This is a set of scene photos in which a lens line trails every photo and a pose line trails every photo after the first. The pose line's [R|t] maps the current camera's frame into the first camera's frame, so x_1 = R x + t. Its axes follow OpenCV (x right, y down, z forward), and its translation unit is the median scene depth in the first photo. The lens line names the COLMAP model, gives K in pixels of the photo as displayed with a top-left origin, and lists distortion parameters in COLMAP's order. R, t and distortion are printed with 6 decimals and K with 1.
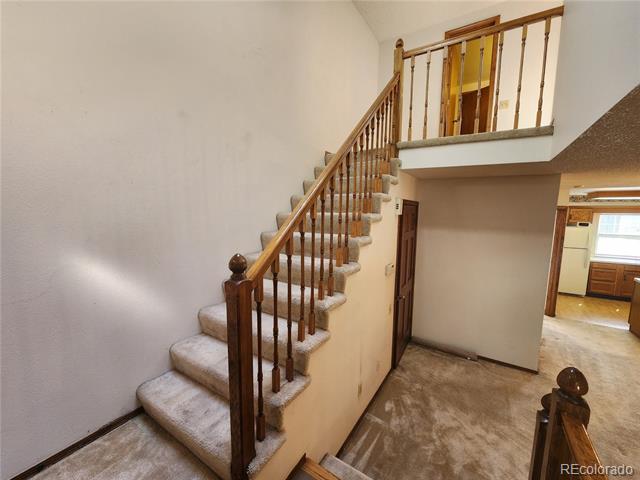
lens RADIAL K [[258.9, 0, 322.4], [0, 258.9, 241.1], [0, 0, 1]] dist [-0.000534, 0.000096]
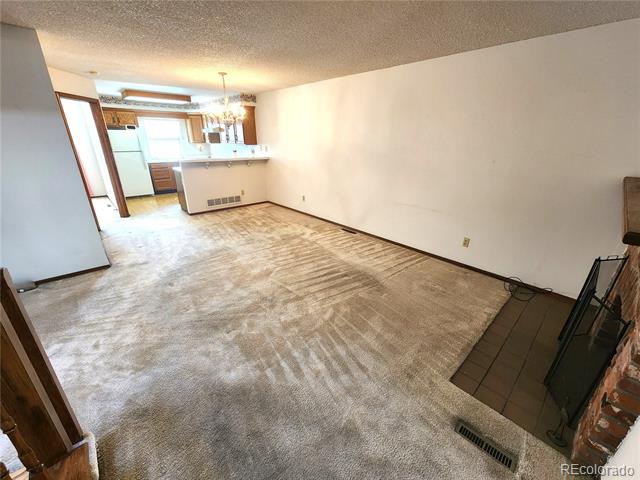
lens RADIAL K [[258.9, 0, 322.4], [0, 258.9, 241.1], [0, 0, 1]] dist [-0.000534, 0.000096]
pose [[0.251025, -0.360126, 0.898496, 0.147091], [0.097097, 0.932904, 0.346789, 0.131506], [-0.963099, 0.000188, 0.269149, -0.064069]]
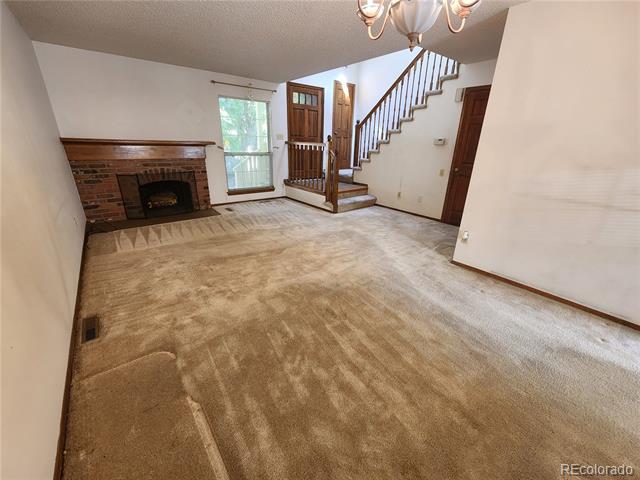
lens RADIAL K [[258.9, 0, 322.4], [0, 258.9, 241.1], [0, 0, 1]] dist [-0.000534, 0.000096]
pose [[-0.315151, 0.323675, -0.892140, 1.591587], [-0.136056, 0.914924, 0.380003, 0.121679], [0.939238, 0.241140, -0.244302, 0.665114]]
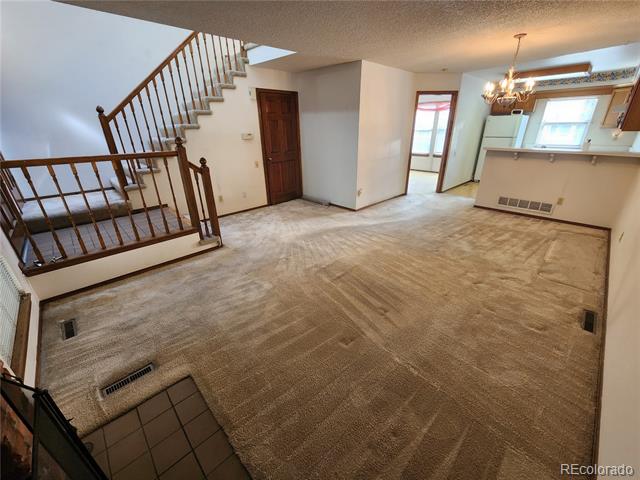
lens RADIAL K [[258.9, 0, 322.4], [0, 258.9, 241.1], [0, 0, 1]] dist [-0.000534, 0.000096]
pose [[0.975021, 0.065778, -0.212148, 0.858441], [0.001278, 0.953464, 0.301503, 0.189498], [0.222108, -0.294243, 0.929564, -0.472151]]
